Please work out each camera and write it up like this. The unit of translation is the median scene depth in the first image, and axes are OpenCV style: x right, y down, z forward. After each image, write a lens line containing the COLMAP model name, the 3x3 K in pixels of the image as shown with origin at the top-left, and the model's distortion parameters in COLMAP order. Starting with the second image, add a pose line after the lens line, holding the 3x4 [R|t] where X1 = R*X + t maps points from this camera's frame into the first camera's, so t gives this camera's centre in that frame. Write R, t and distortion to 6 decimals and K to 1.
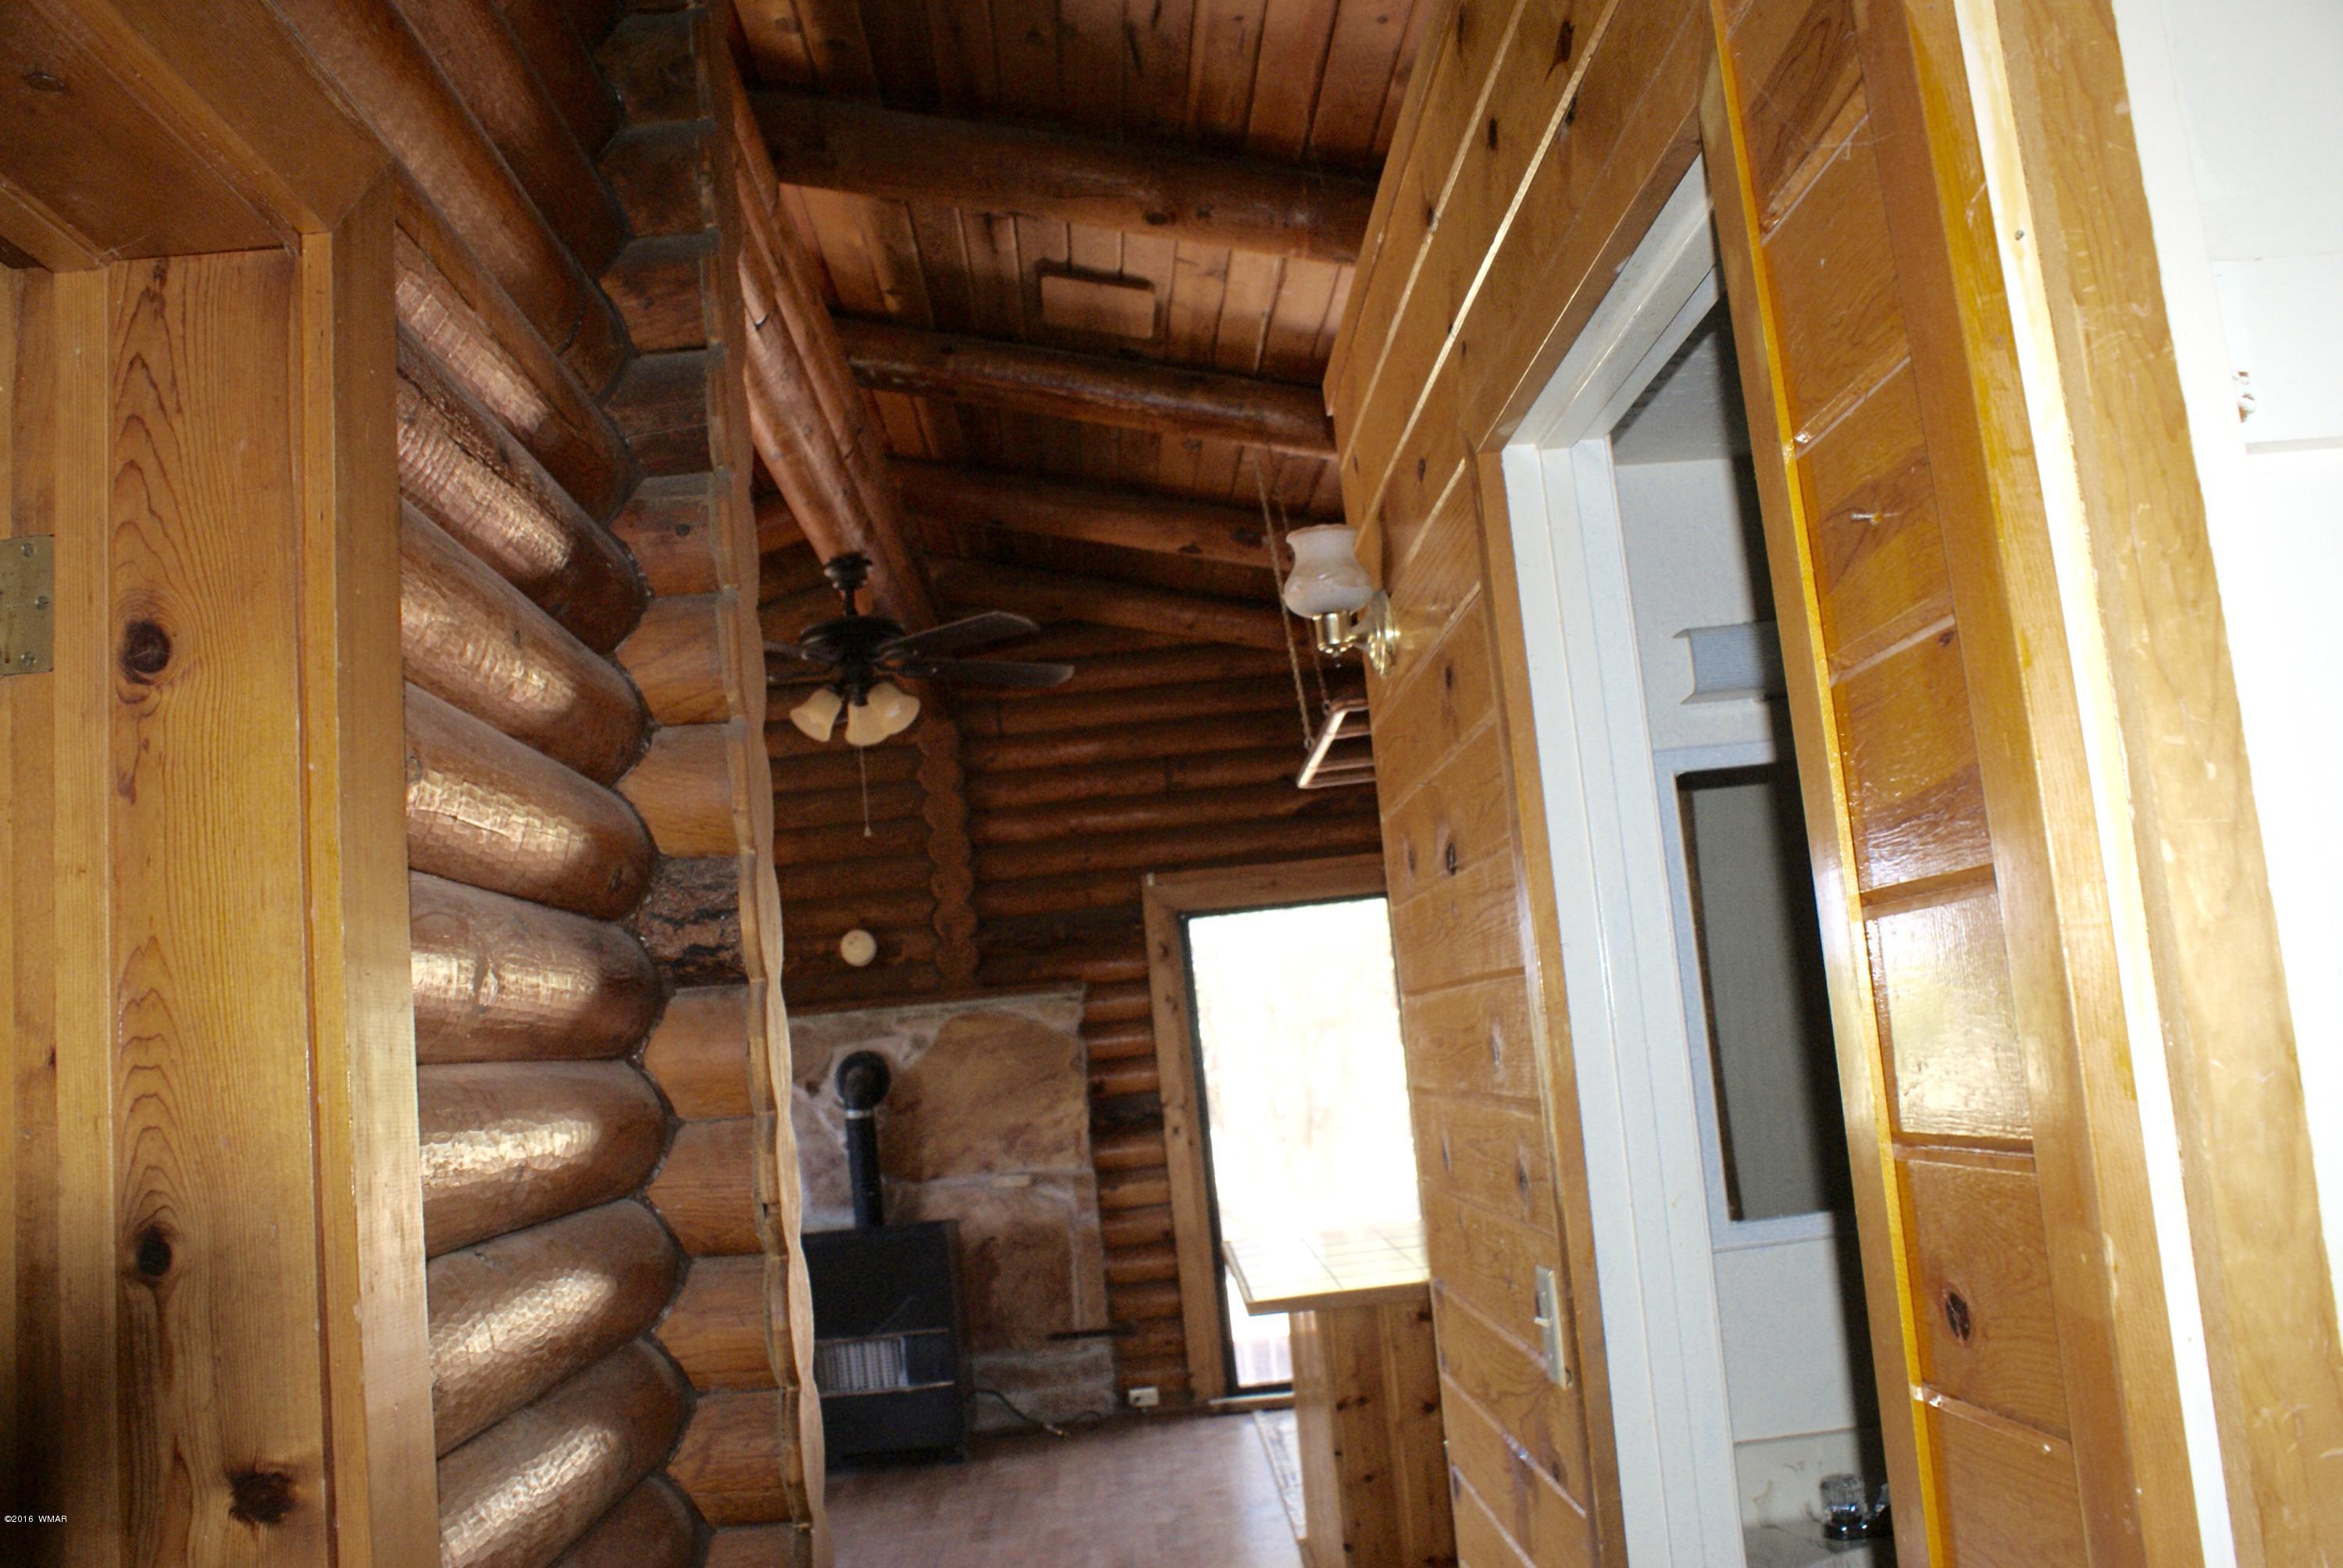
lens RADIAL K [[1856.8, 0, 1171.5], [0, 1856.8, 784.0], [0, 0, 1]] dist [-0.154376, 0.105993]
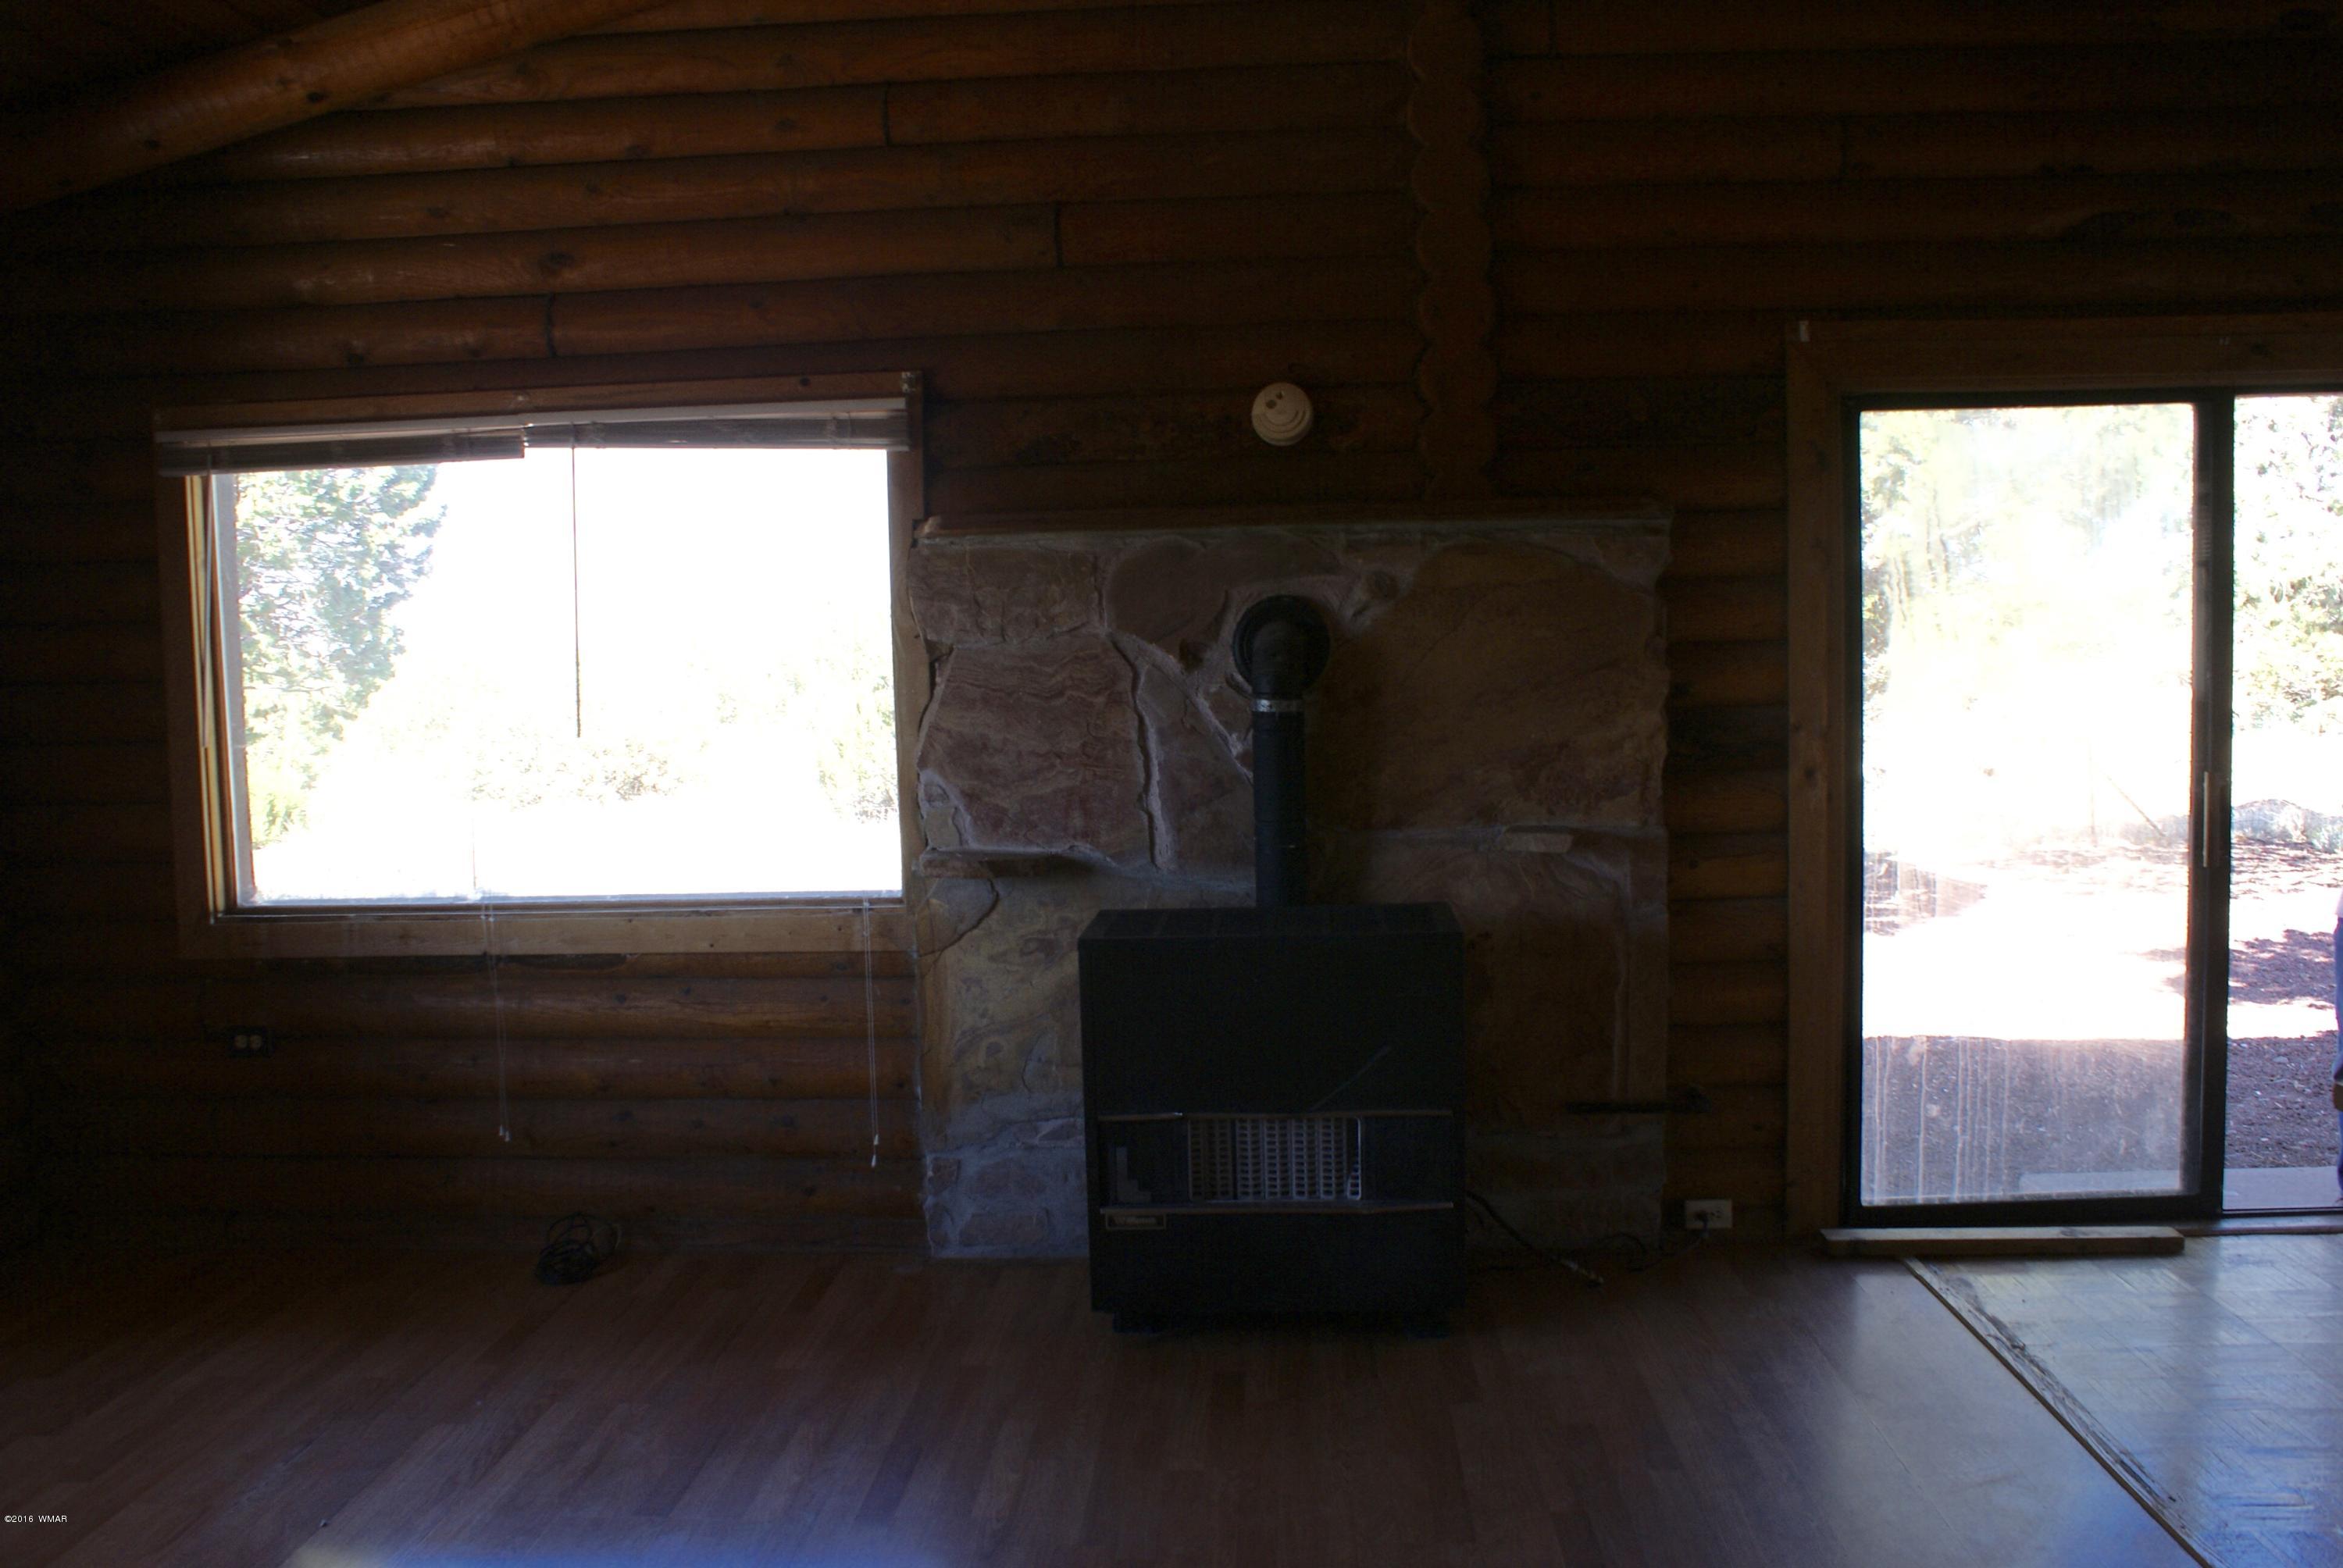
lens RADIAL K [[1856.8, 0, 1171.5], [0, 1856.8, 784.0], [0, 0, 1]] dist [-0.154376, 0.105993]
pose [[0.993695, 0.079167, -0.079392, -0.151906], [-0.060116, 0.973931, 0.218734, 0.078886], [0.094639, -0.212582, 0.972549, 0.431606]]
